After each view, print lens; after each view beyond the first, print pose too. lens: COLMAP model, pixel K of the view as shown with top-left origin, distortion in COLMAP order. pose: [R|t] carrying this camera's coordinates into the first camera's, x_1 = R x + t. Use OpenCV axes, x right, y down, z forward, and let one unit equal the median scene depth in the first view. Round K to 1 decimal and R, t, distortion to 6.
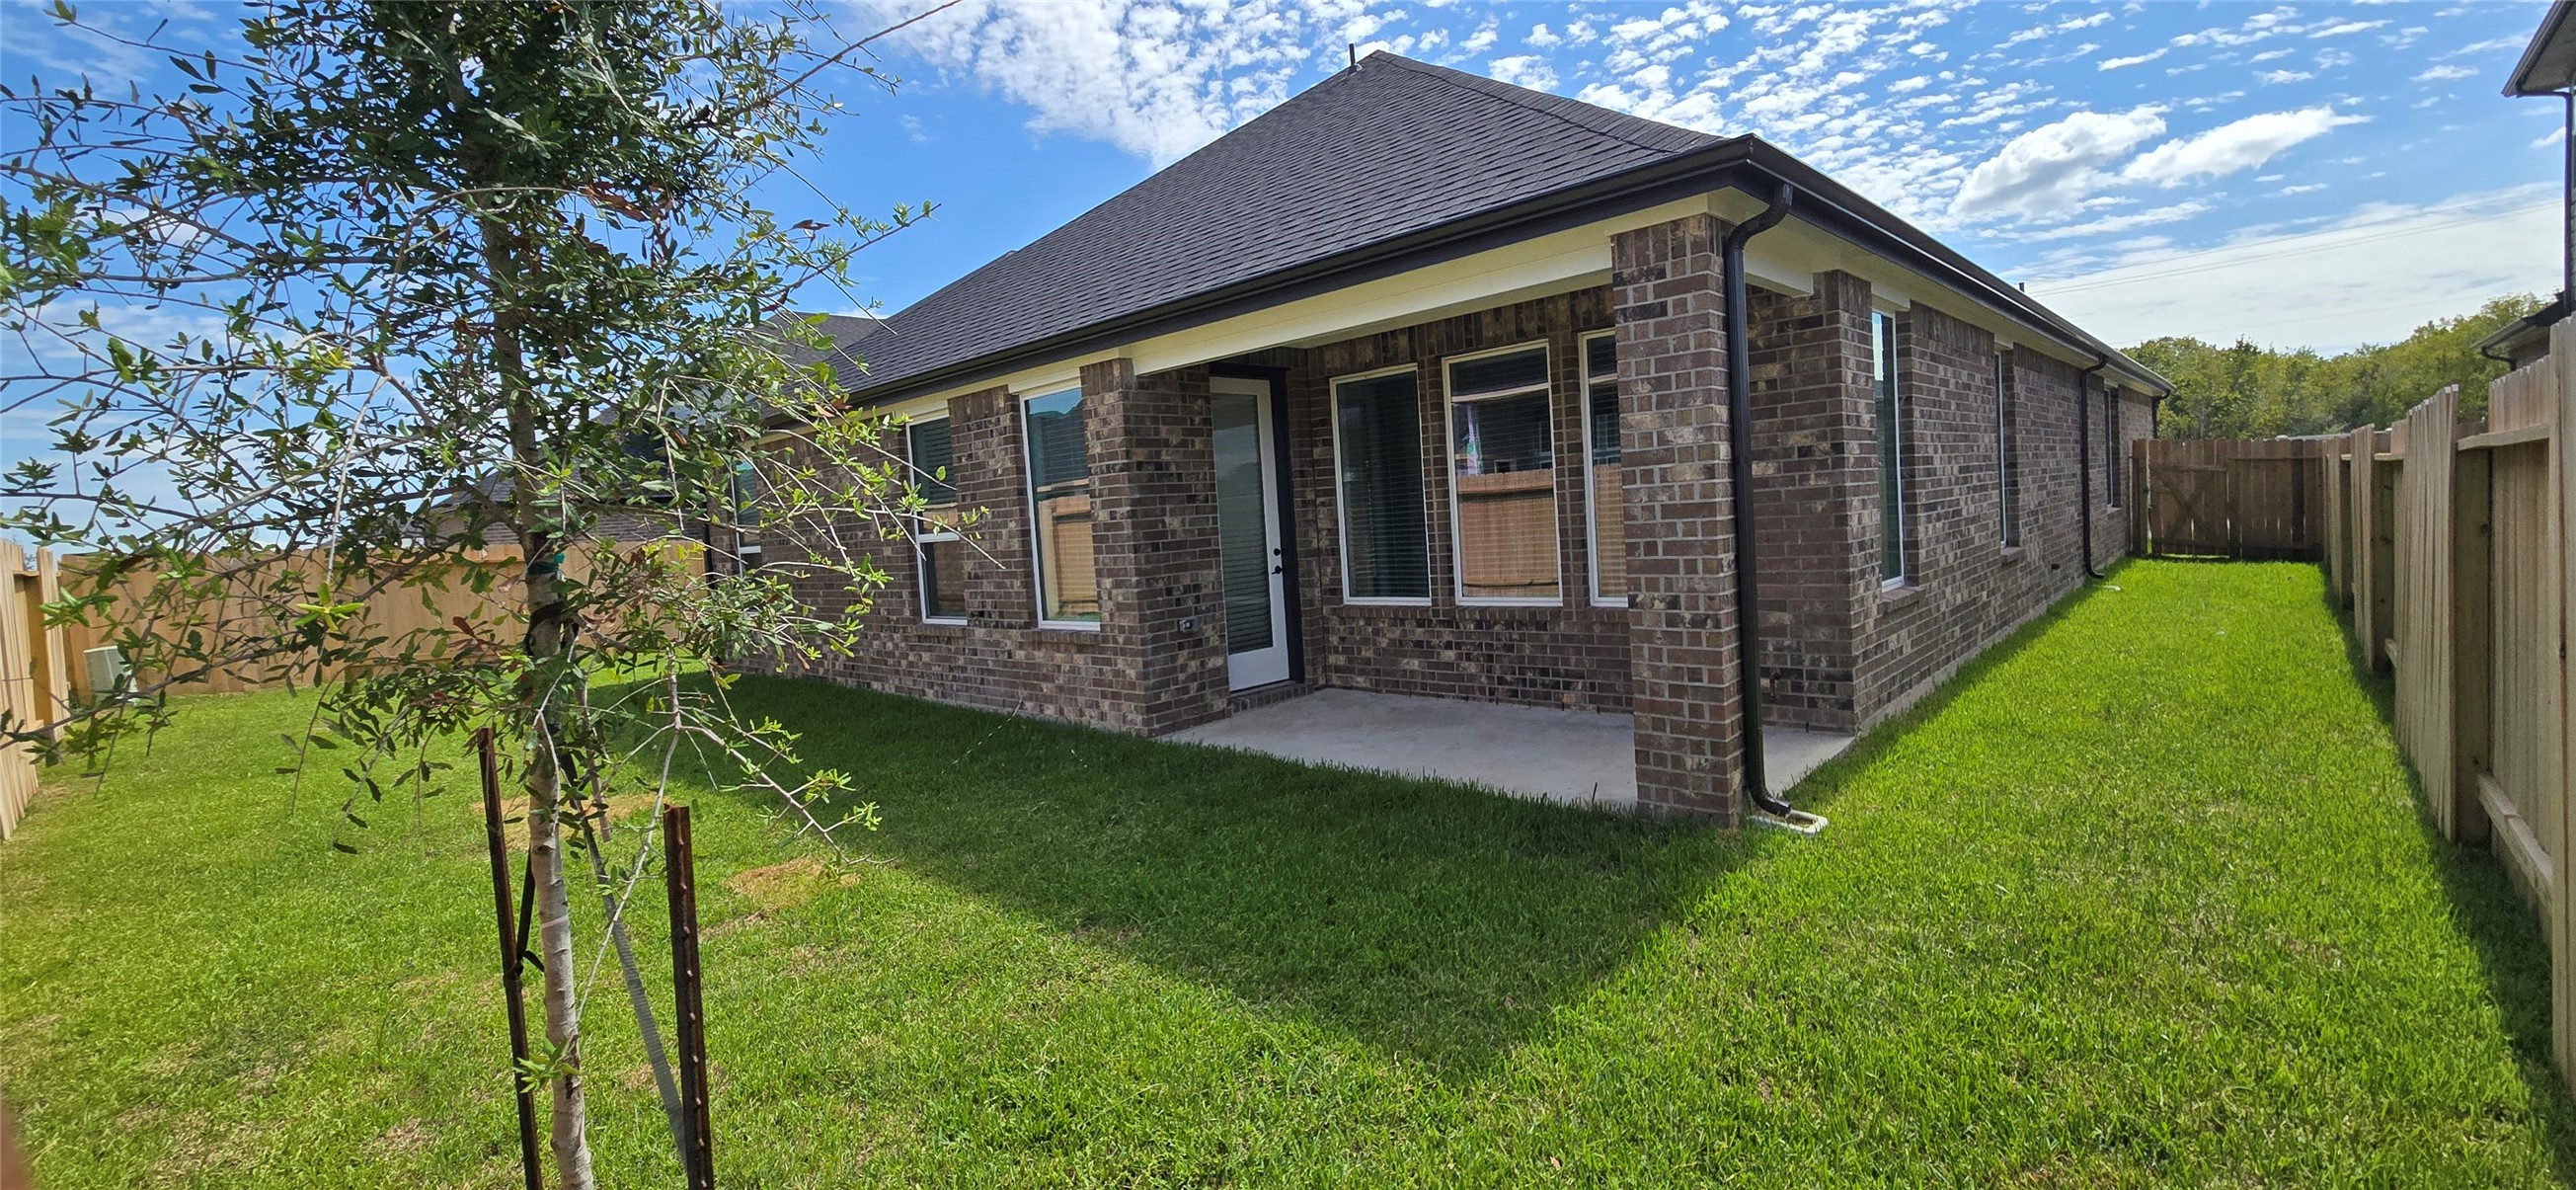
lens RADIAL K [[1059.6, 0, 1282.0], [0, 1059.6, 590.5], [0, 0, 1]] dist [-0.003108, 0.000387]
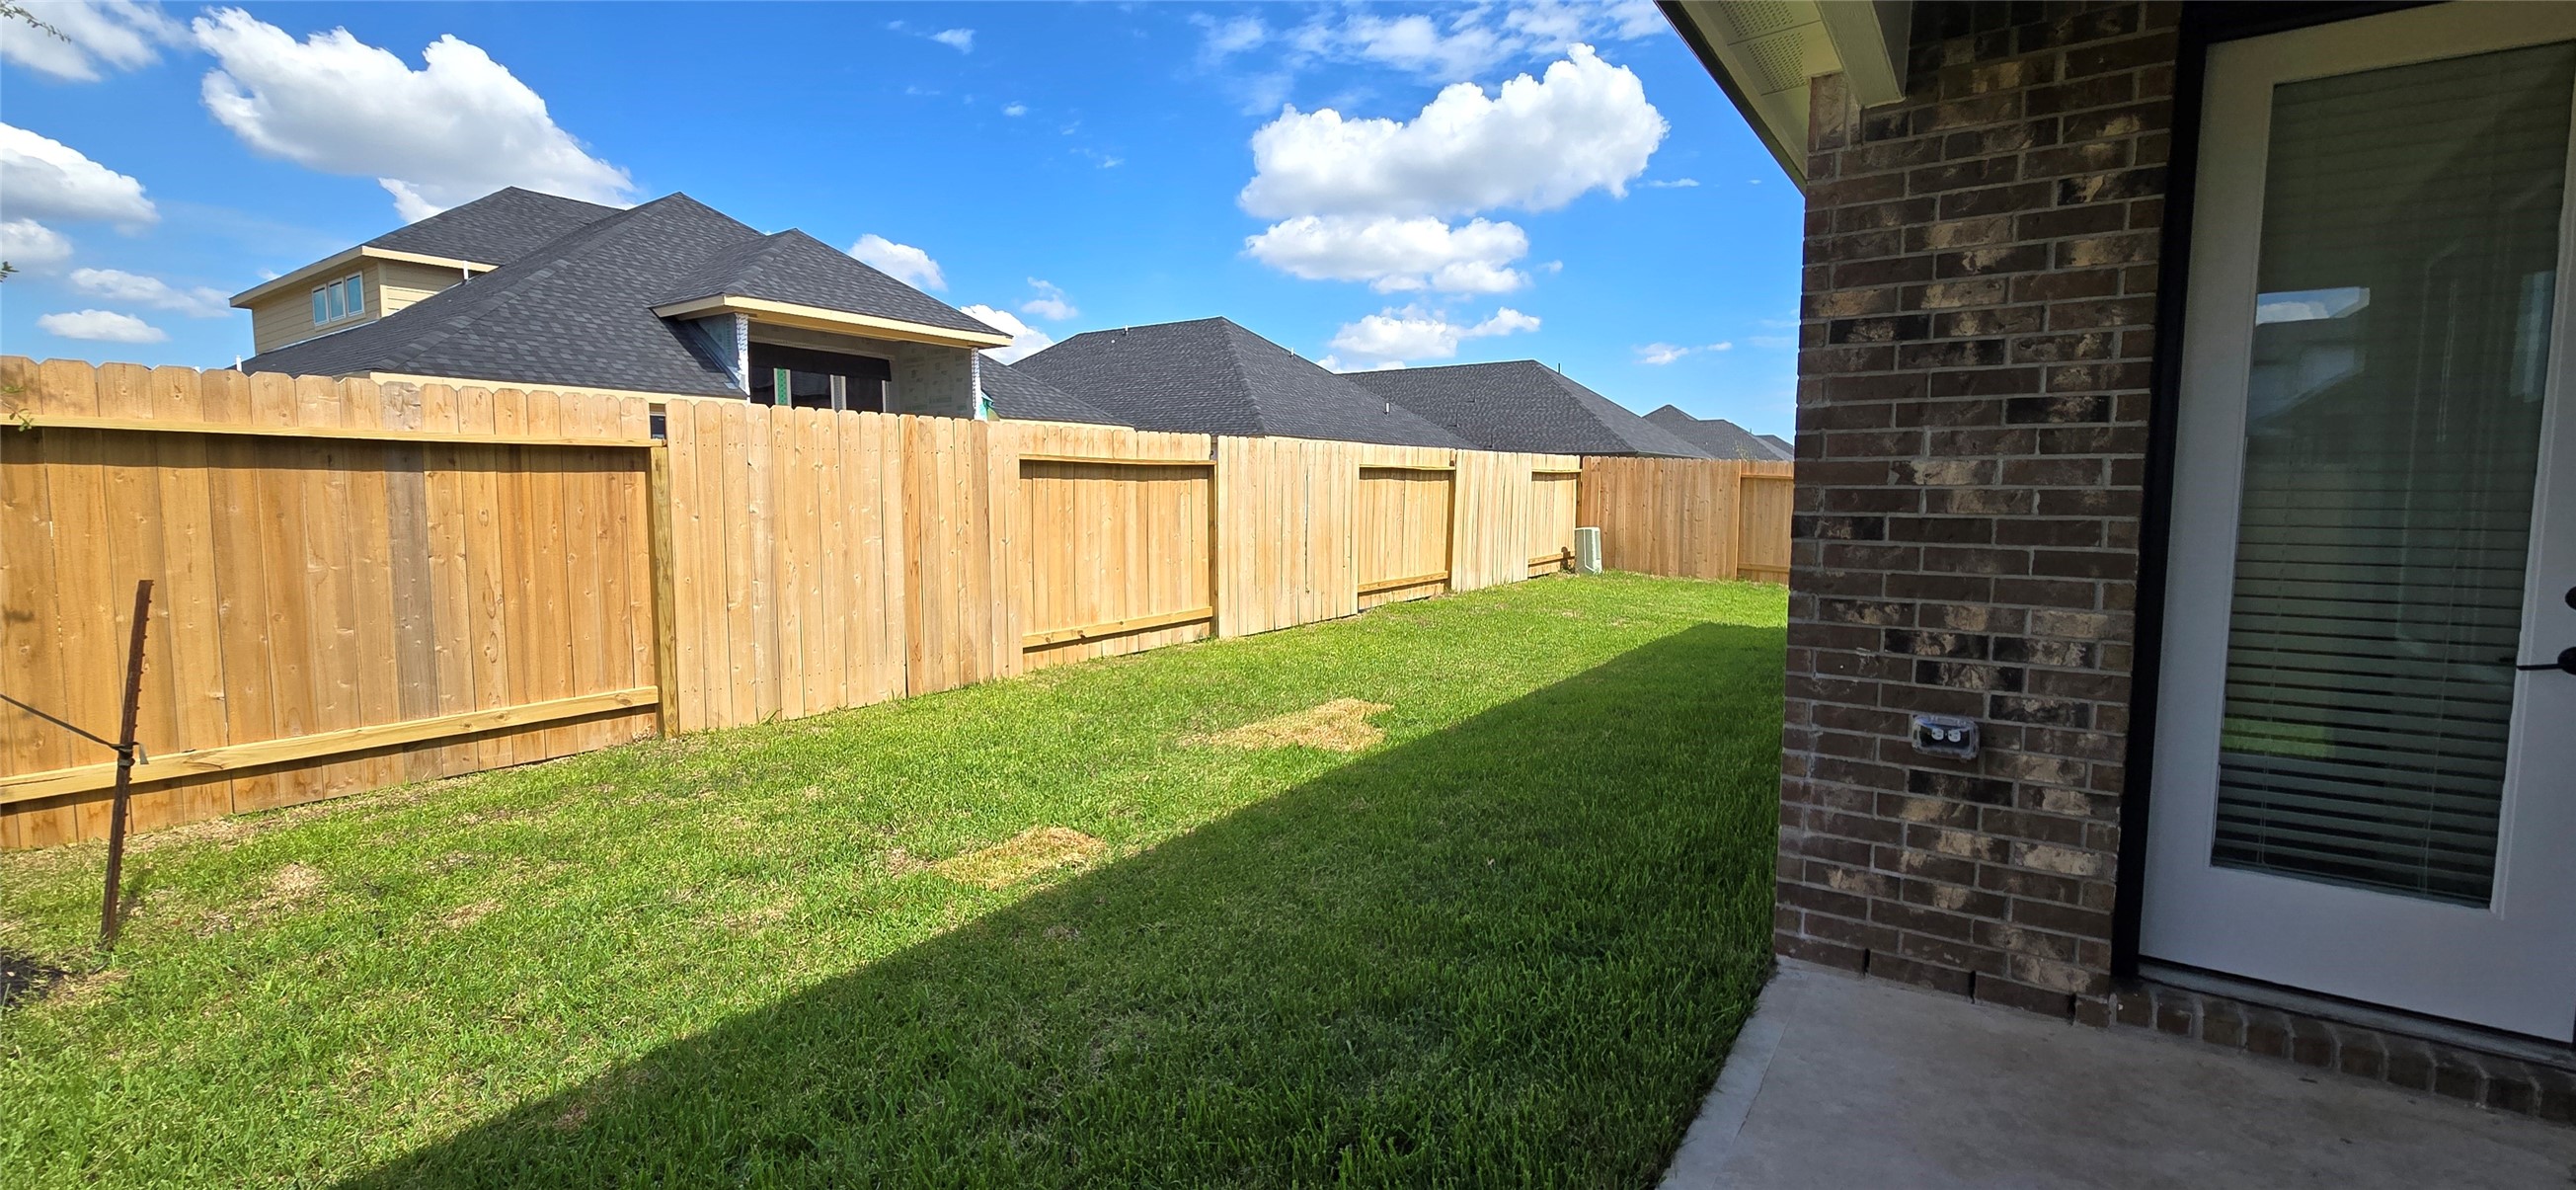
lens RADIAL K [[1059.6, 0, 1276.2], [0, 1059.6, 582.9], [0, 0, 1]] dist [-0.003108, 0.000387]
pose [[0.128466, 0.152034, -0.979991, 0.252633], [-0.081450, 0.986458, 0.142360, -0.058435], [0.988363, 0.061532, 0.139110, 0.698174]]
